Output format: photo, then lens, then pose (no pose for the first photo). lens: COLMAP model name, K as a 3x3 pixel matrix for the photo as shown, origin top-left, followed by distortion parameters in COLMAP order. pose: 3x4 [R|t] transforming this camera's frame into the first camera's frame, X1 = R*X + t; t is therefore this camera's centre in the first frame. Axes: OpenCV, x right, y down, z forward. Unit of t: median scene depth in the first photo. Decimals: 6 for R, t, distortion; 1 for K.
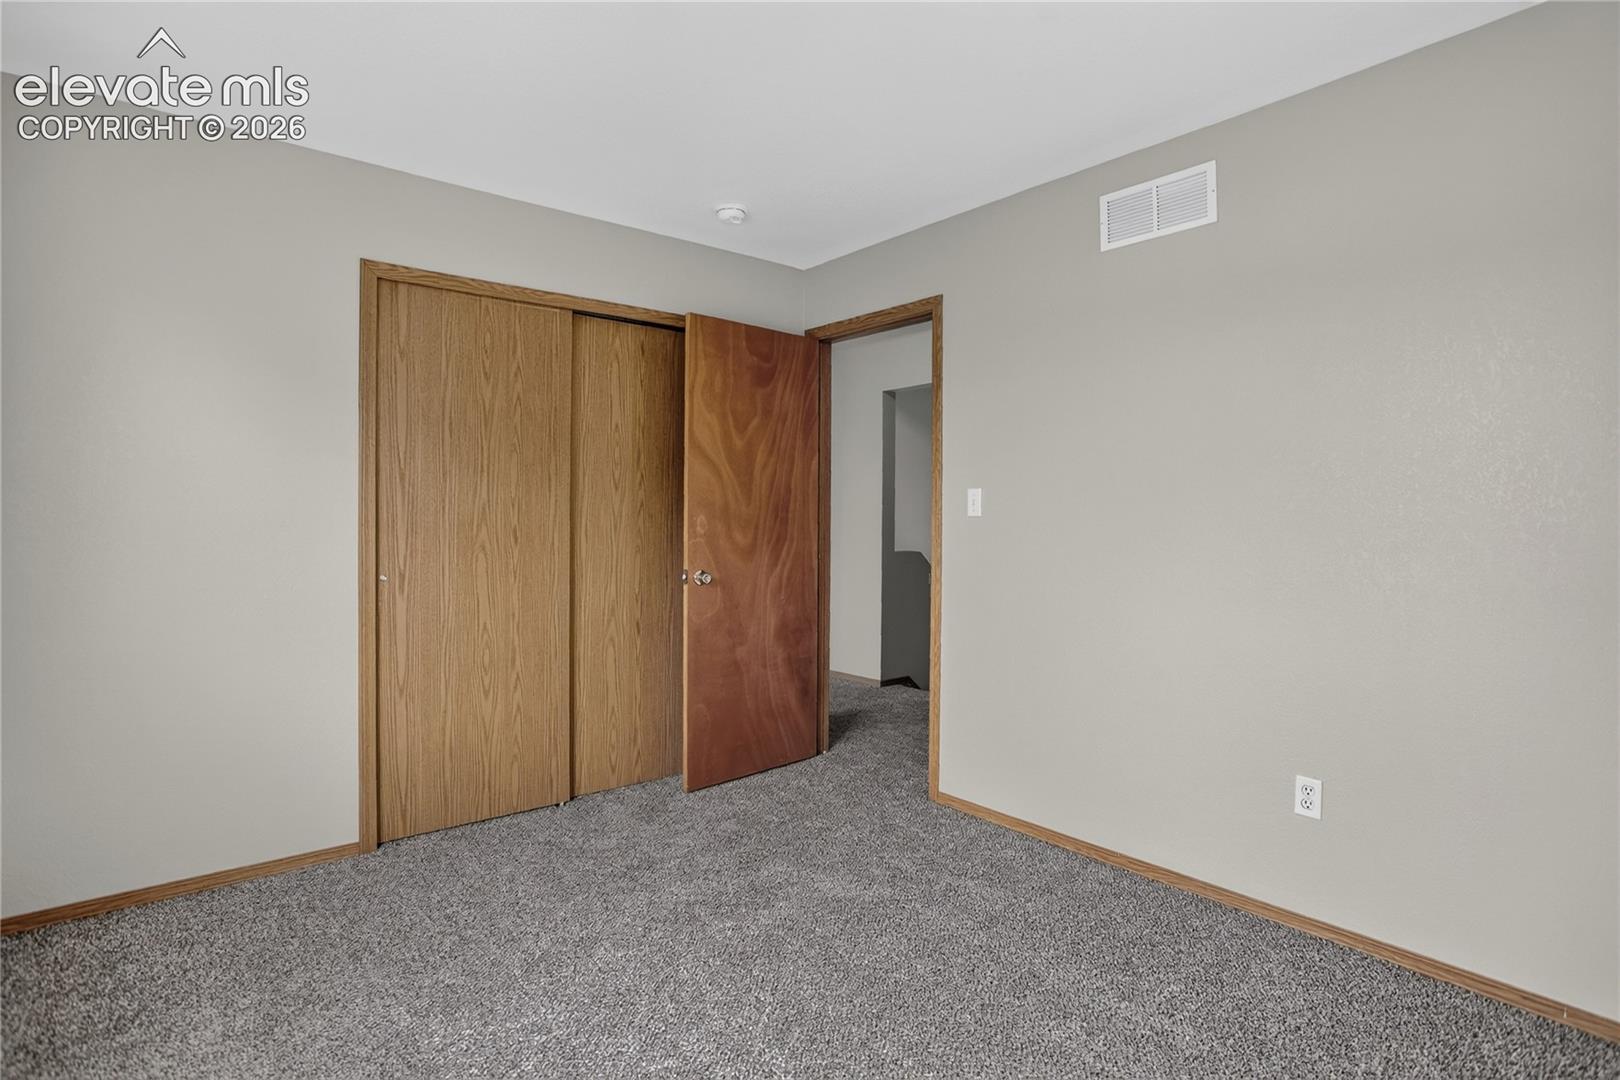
lens RADIAL K [[801.3, 0, 810.0], [0, 801.3, 540.0], [0, 0, 1]] dist [-0.058165, 0.027694]
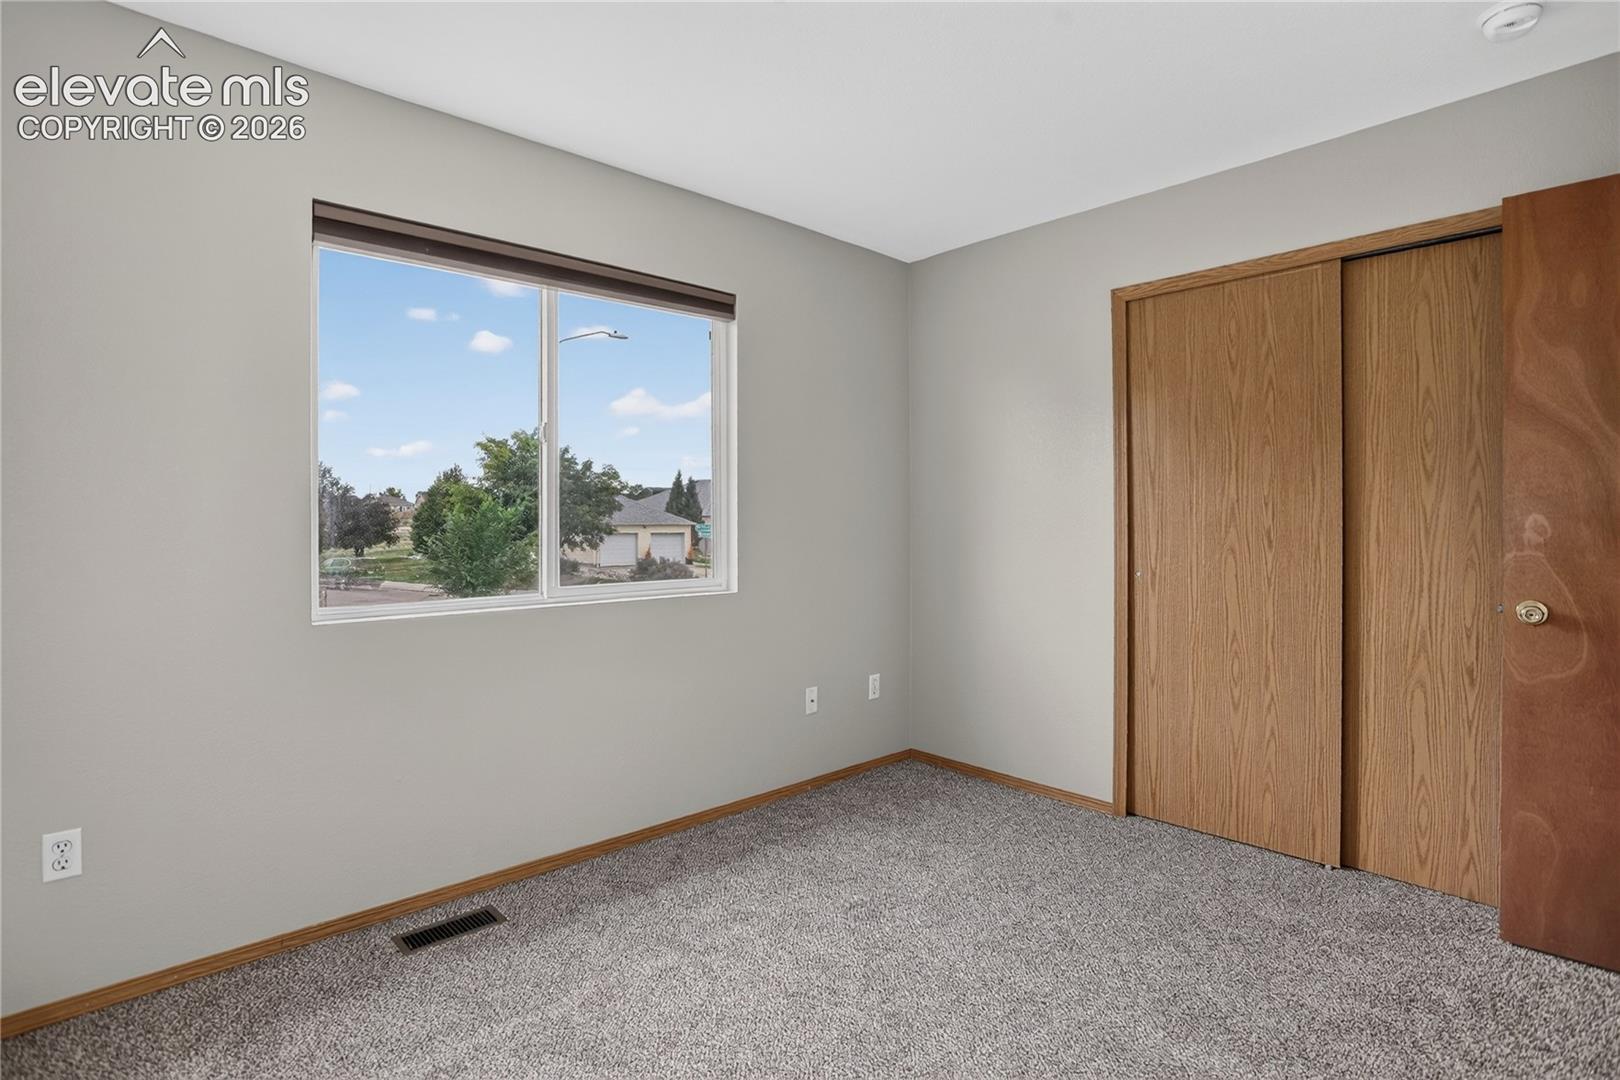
lens RADIAL K [[804.5, 0, 812.1], [0, 804.5, 558.2], [0, 0, 1]] dist [-0.057938, 0.028189]
pose [[0.061924, 0.045459, -0.997045, 0.484721], [-0.026606, 0.998682, 0.043882, -0.008801], [0.997726, 0.023810, 0.063052, 0.437741]]
